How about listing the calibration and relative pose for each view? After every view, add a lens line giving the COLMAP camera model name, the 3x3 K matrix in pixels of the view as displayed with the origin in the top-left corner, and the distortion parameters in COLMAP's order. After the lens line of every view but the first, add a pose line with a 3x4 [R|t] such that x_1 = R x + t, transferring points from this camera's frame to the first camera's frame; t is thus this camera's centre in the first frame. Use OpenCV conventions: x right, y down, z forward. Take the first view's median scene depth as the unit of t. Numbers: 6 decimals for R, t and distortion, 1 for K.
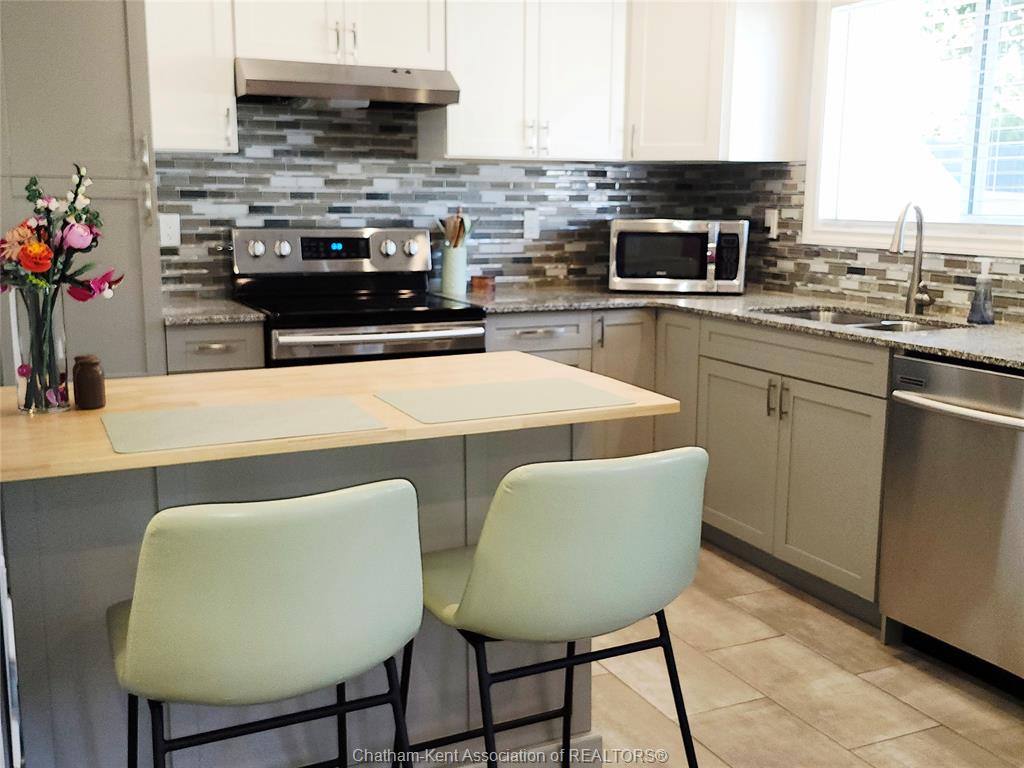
lens RADIAL K [[1060.2, 0, 502.9], [0, 1060.2, 395.3], [0, 0, 1]] dist [0.078766, 0.000000]
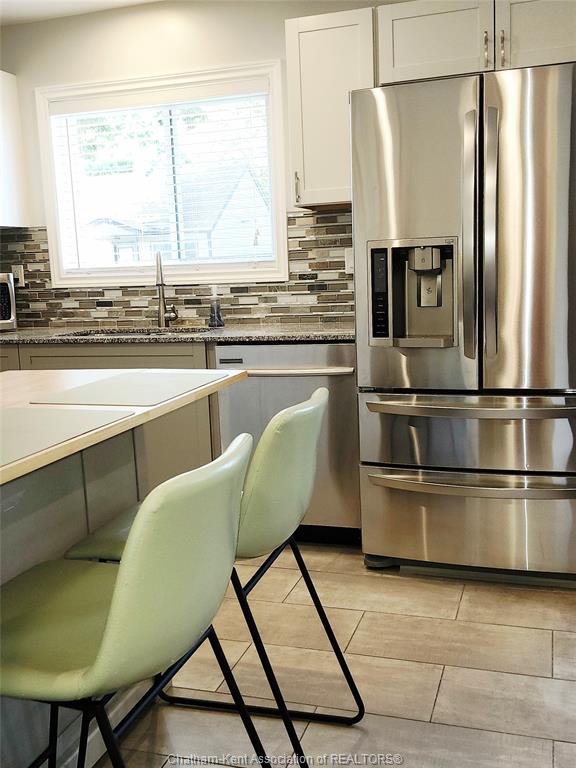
lens RADIAL K [[795.1, 0, 280.5], [0, 795.1, 377.1], [0, 0, 1]] dist [0.078766, 0.000000]
pose [[0.684521, -0.135554, 0.716279, -0.281025], [0.181232, 0.983356, 0.012901, 0.005657], [-0.706106, 0.120982, 0.697695, 0.128878]]
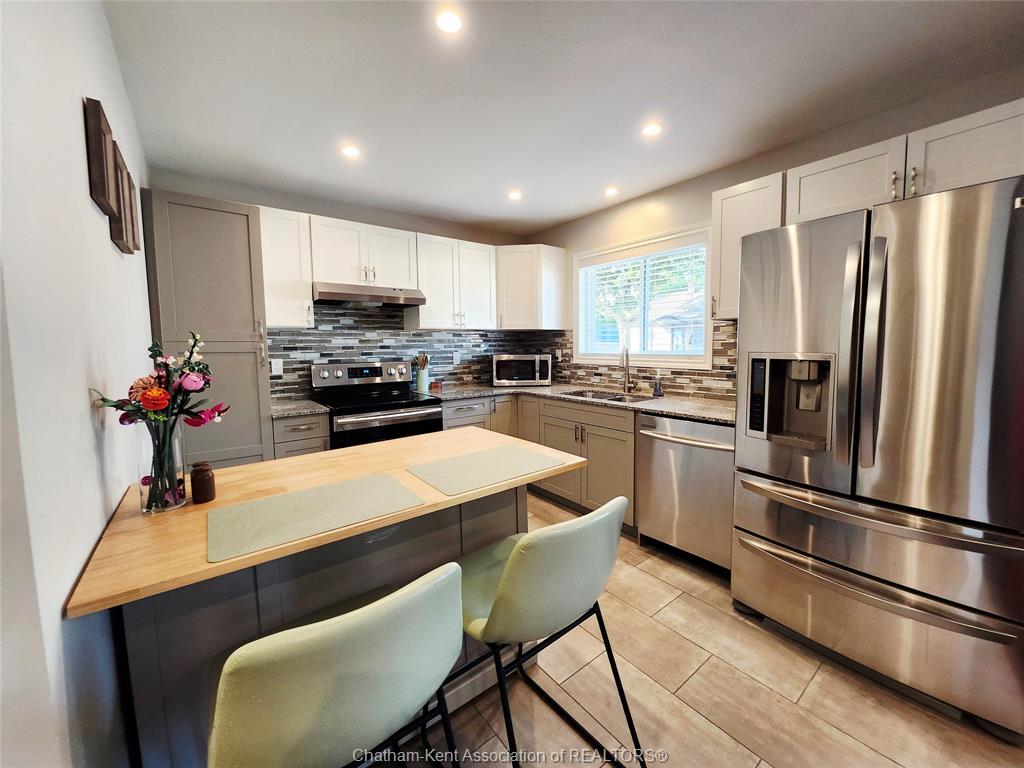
lens RADIAL K [[398.1, 0, 517.6], [0, 398.1, 375.5], [0, 0, 1]] dist [-0.003712, -0.001455]
pose [[0.973009, -0.036512, 0.227859, -0.047037], [0.060955, 0.993000, -0.101172, -0.036954], [-0.222570, 0.112330, 0.968424, 0.191161]]
